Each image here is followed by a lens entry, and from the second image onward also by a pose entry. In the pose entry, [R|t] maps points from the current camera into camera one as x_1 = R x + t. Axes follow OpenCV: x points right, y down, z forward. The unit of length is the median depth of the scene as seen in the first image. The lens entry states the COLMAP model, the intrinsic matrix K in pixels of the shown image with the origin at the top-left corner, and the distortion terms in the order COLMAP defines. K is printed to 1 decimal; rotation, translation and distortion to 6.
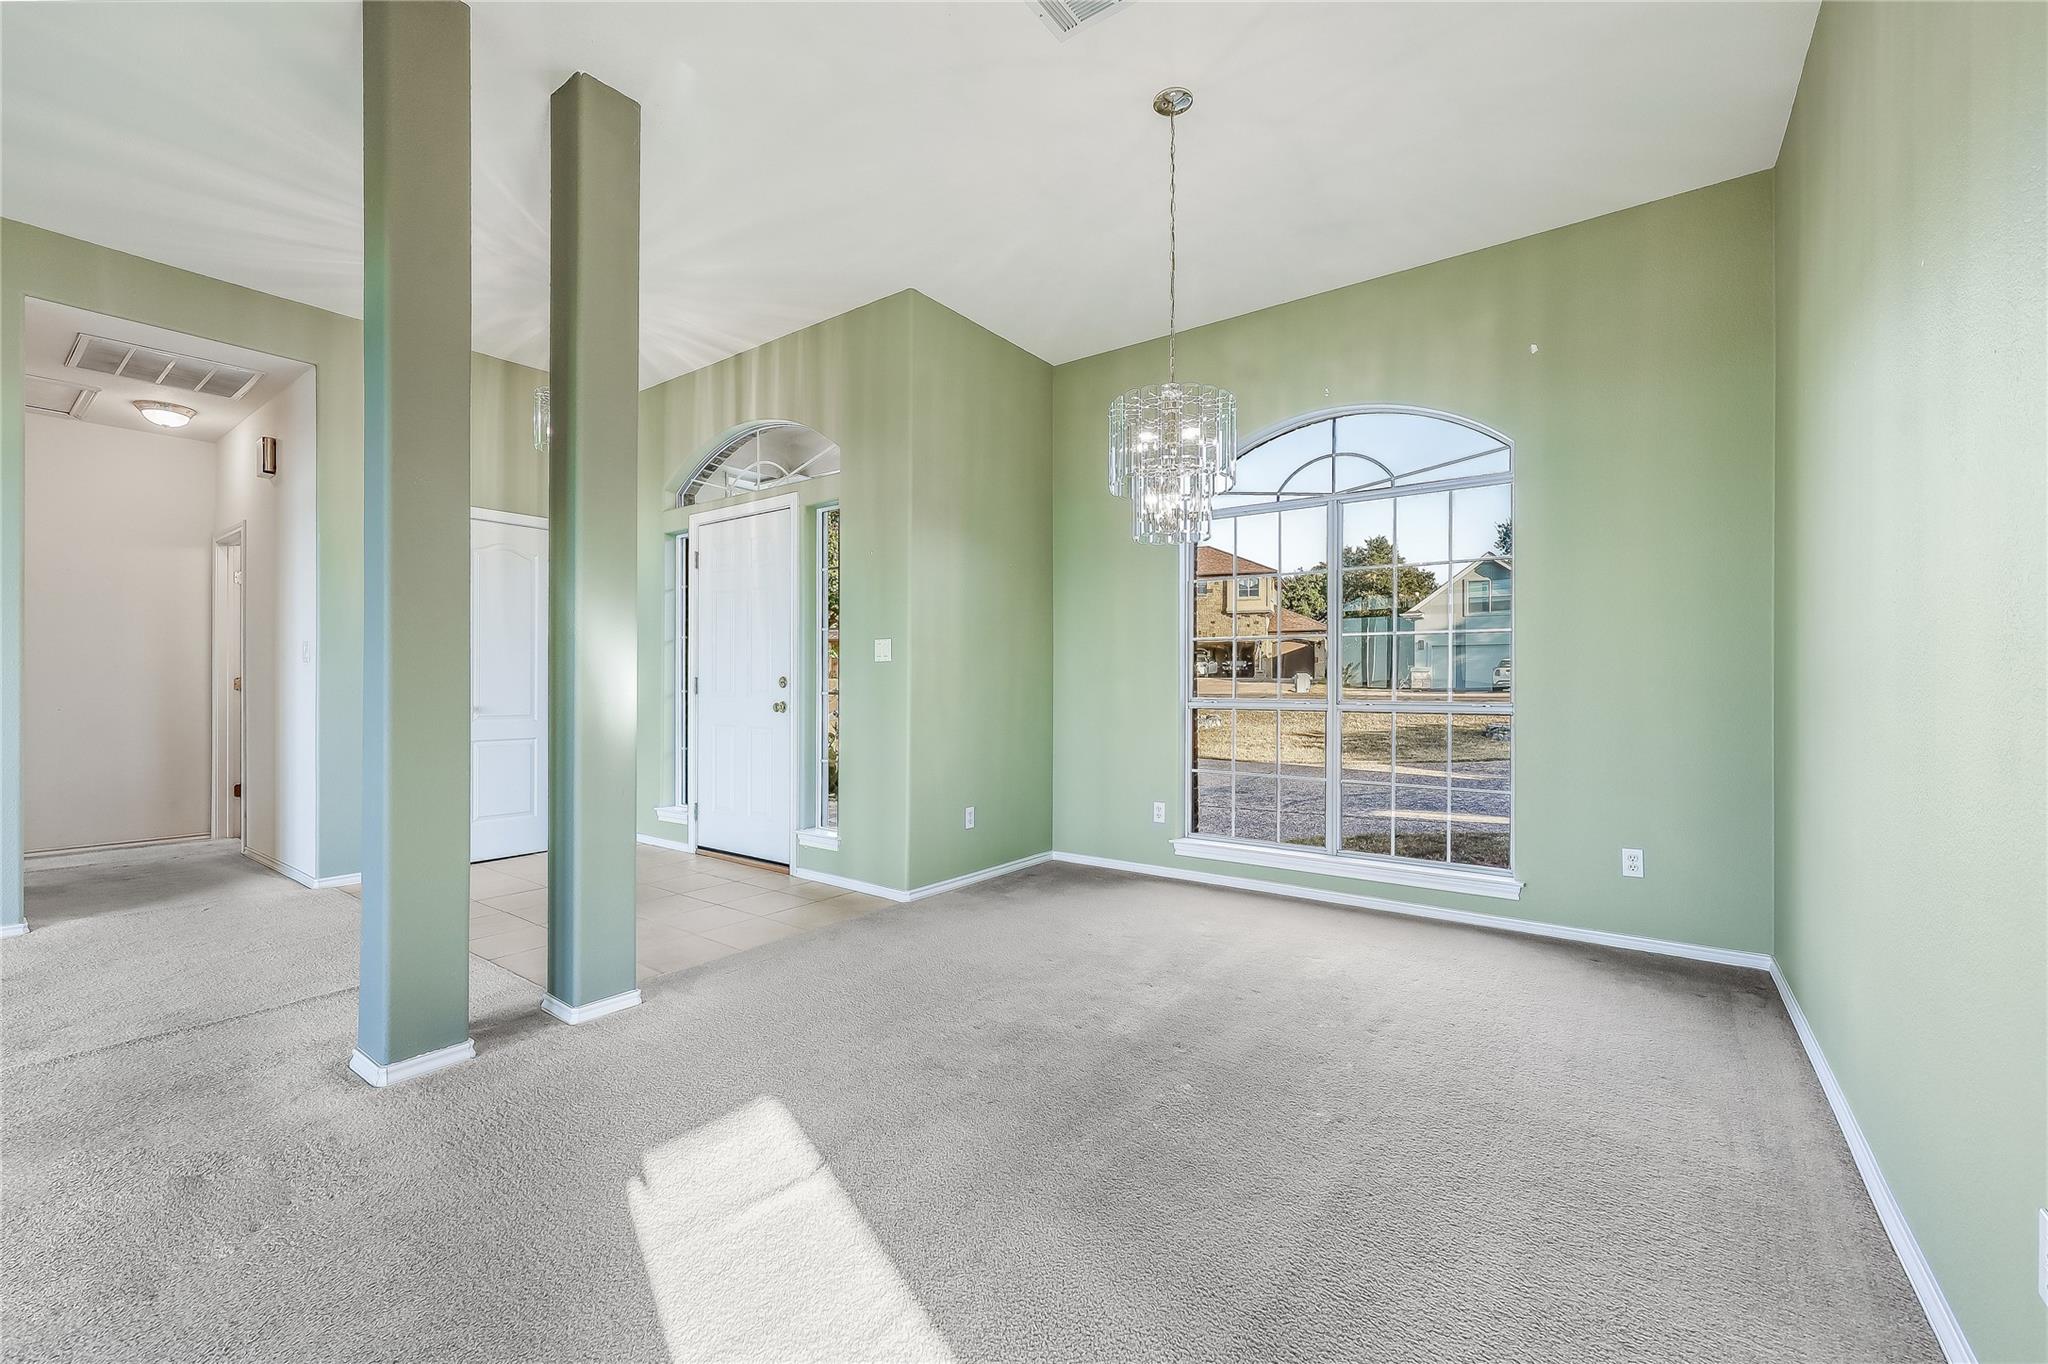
lens RADIAL K [[834.9, 0, 1010.2], [0, 834.9, 679.9], [0, 0, 1]] dist [-0.002403, 0.000776]
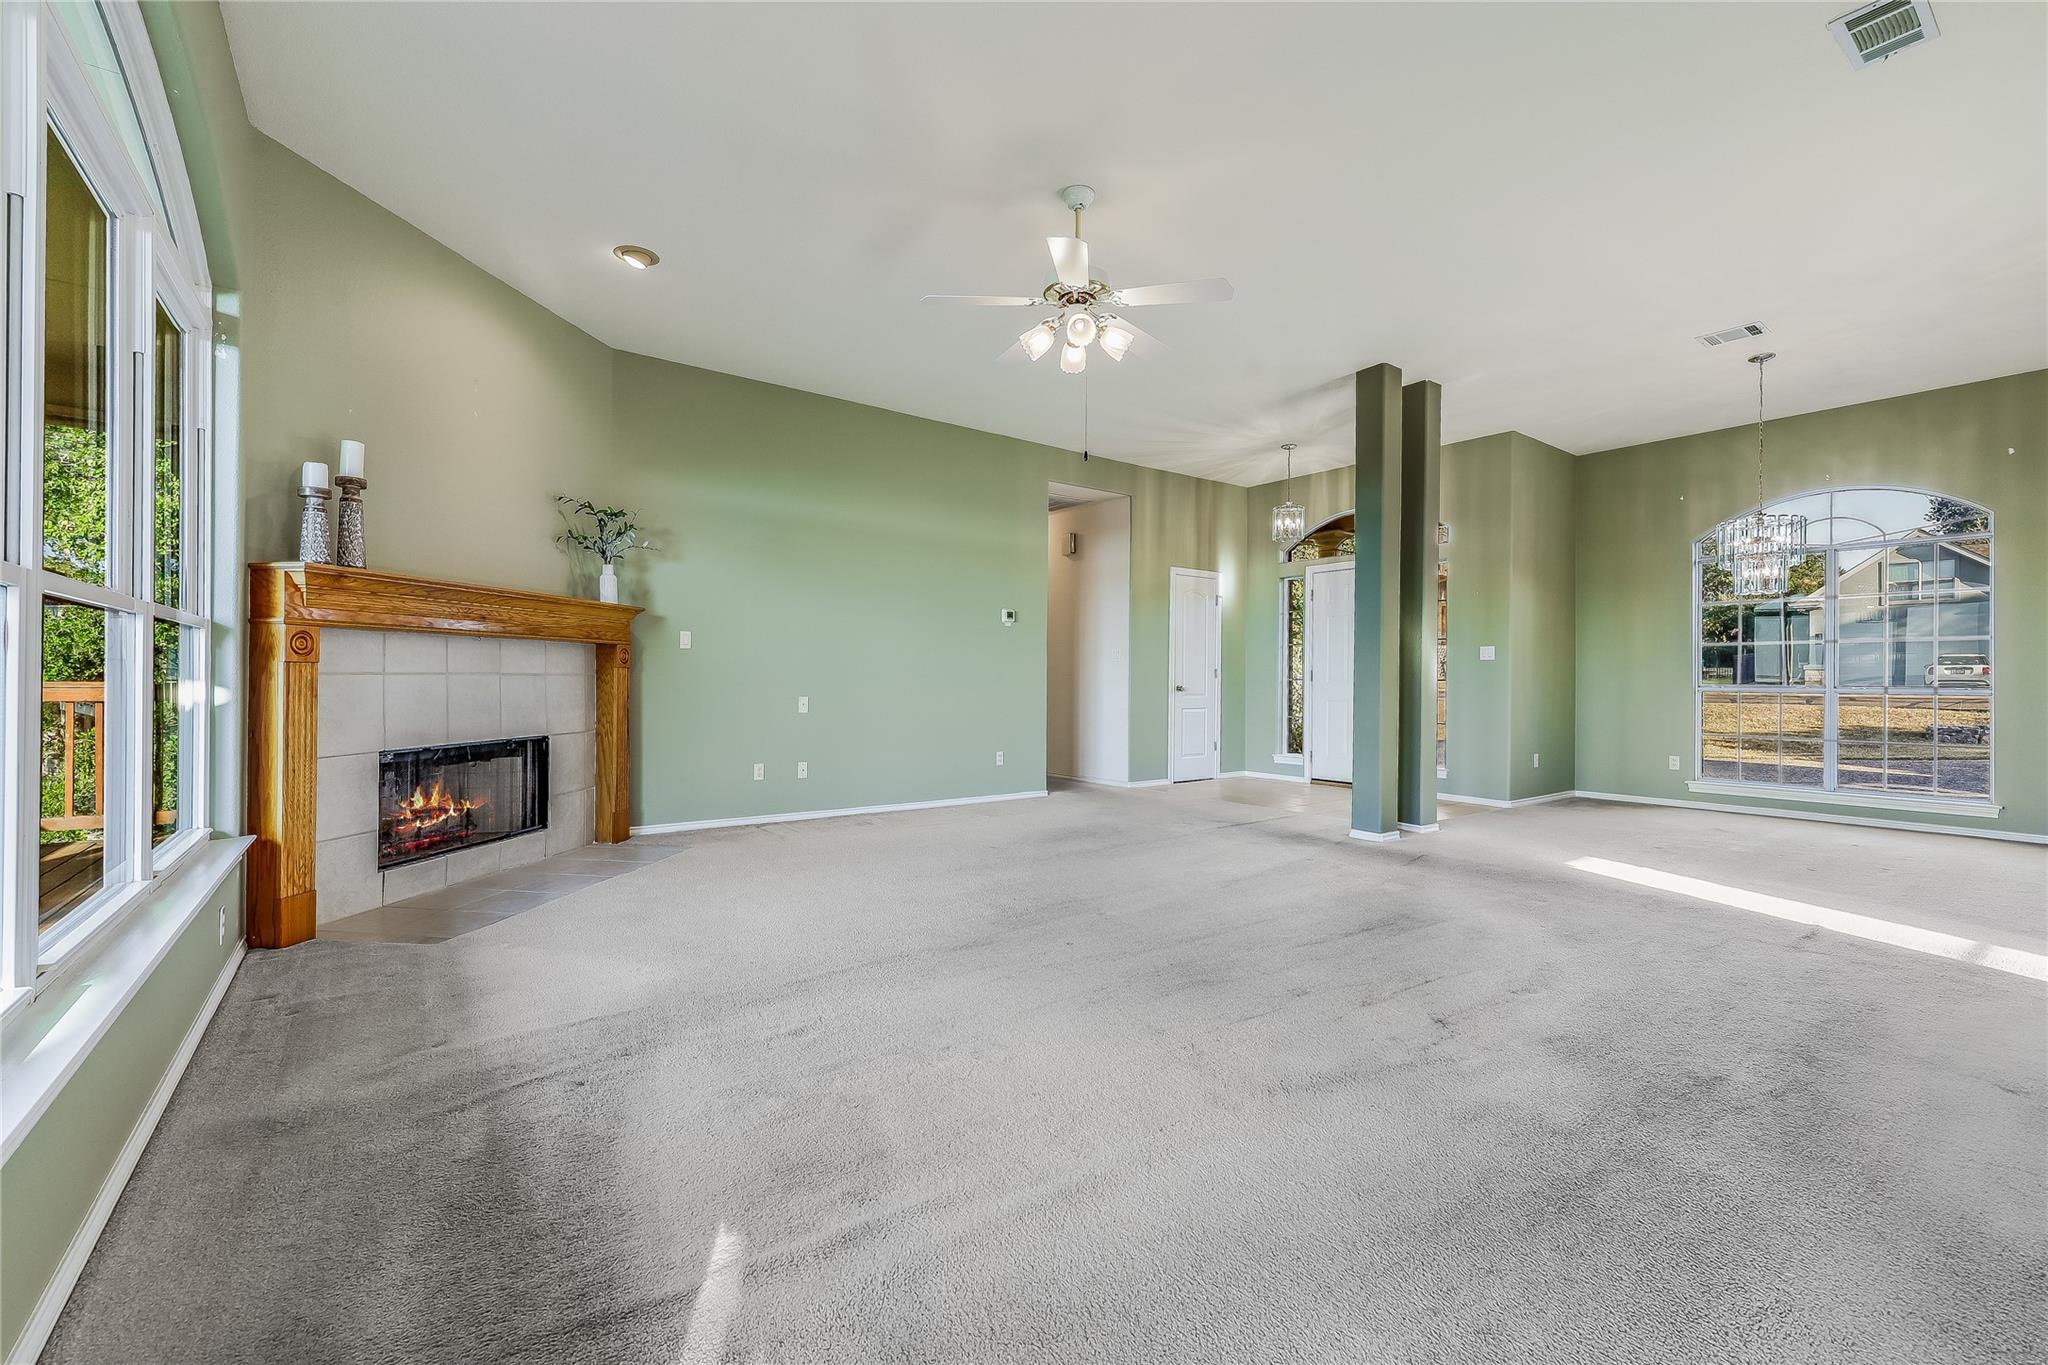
lens RADIAL K [[837.9, 0, 1024.4], [0, 837.9, 681.5], [0, 0, 1]] dist [-0.001846, 0.000240]
pose [[0.957508, 0.004730, -0.288368, -0.444835], [-0.003904, 0.999986, 0.003437, 0.013970], [0.288380, -0.002165, 0.957514, -0.666844]]
